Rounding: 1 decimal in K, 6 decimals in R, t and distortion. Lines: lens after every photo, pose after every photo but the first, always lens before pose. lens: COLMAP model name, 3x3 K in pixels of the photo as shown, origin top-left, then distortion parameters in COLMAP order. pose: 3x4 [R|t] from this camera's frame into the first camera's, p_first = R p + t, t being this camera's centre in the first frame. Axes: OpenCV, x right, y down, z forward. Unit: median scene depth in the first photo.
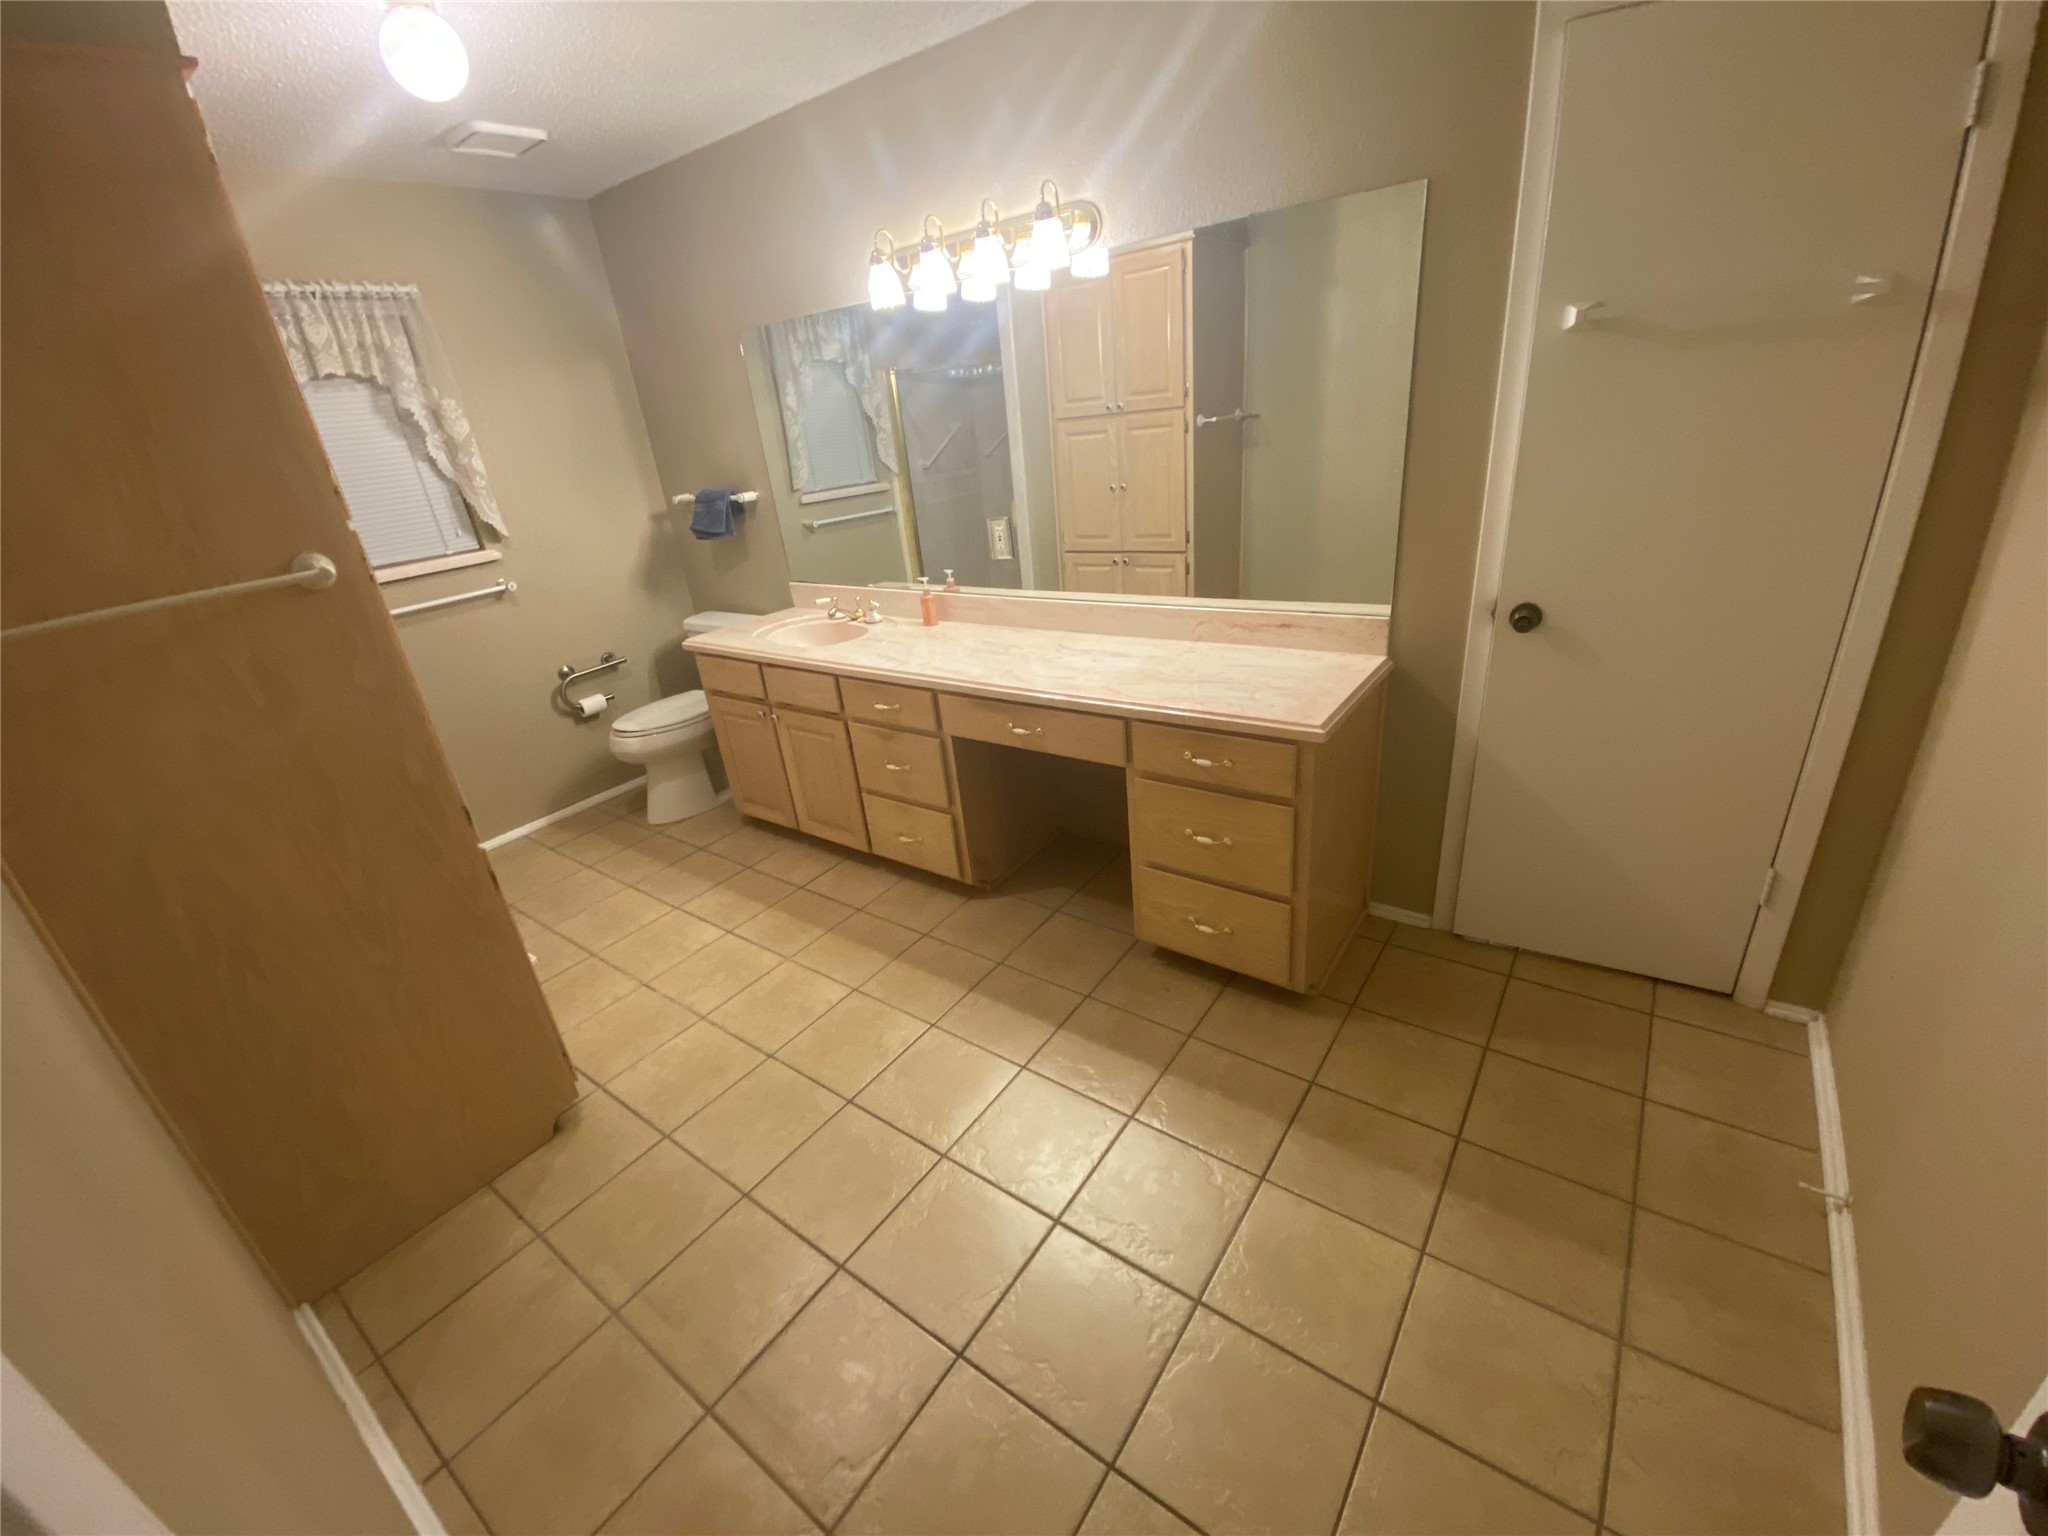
lens RADIAL K [[826.7, 0, 1024.0], [0, 826.7, 768.0], [0, 0, 1]] dist [-0.000997, -0.000277]
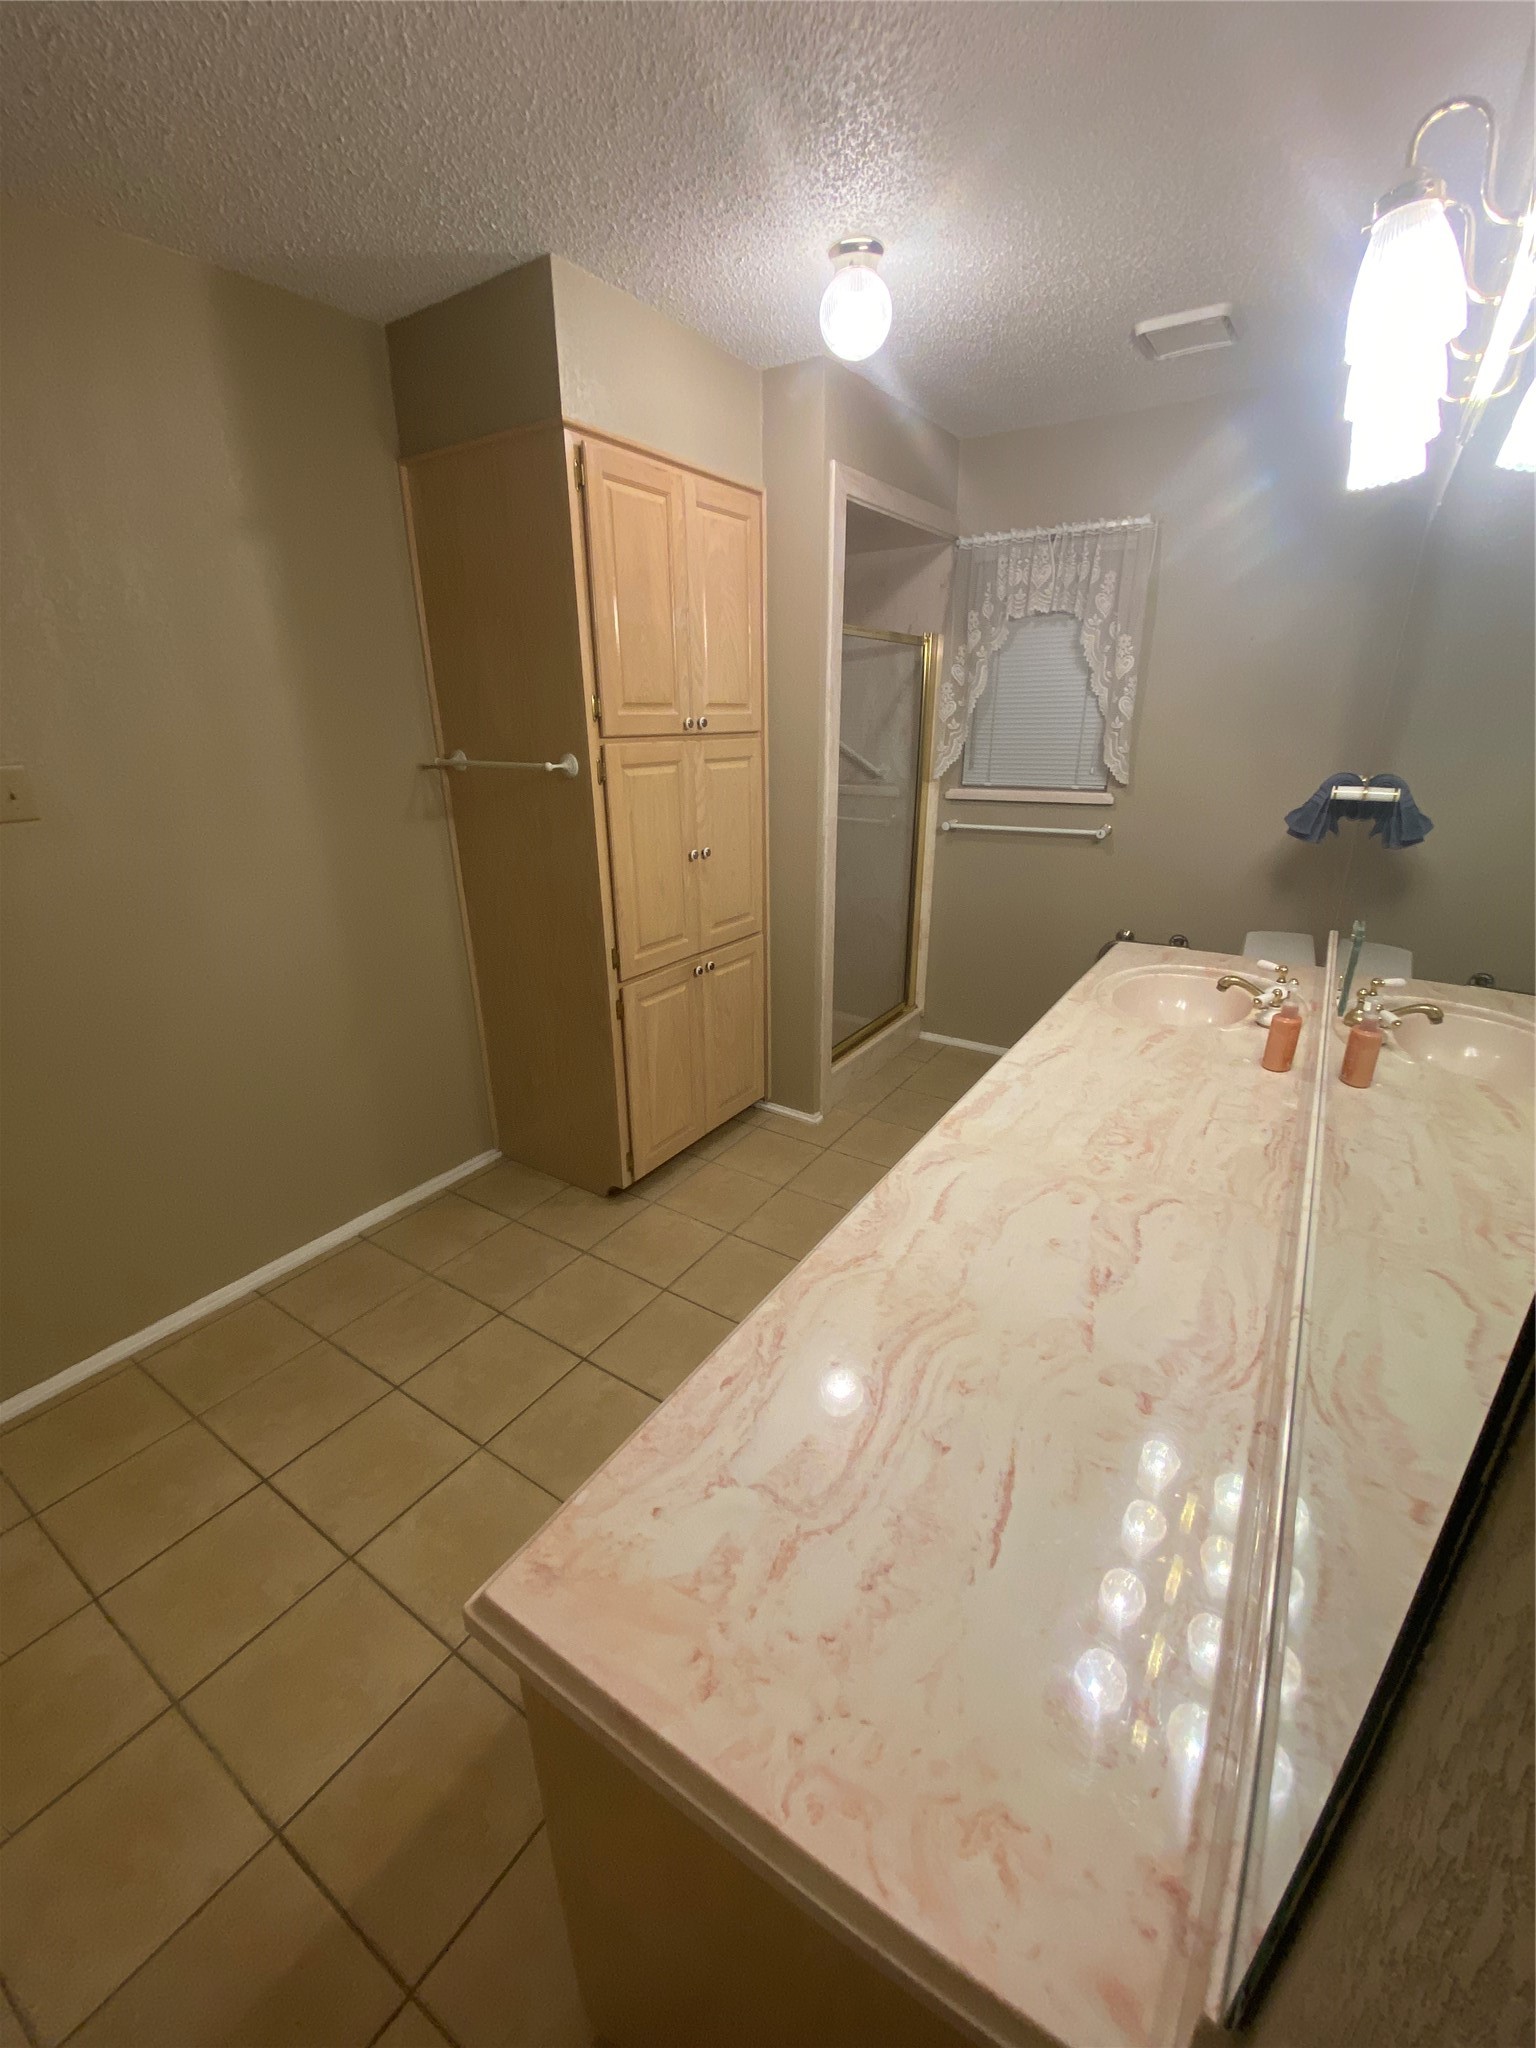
lens RADIAL K [[826.7, 0, 768.0], [0, 826.7, 1024.0], [0, 0, 1]] dist [-0.000997, -0.000277]
pose [[0.043191, 0.443527, -0.895220, 0.449532], [-0.399106, 0.829112, 0.391519, -0.359973], [0.915887, 0.340377, 0.212825, 0.725063]]
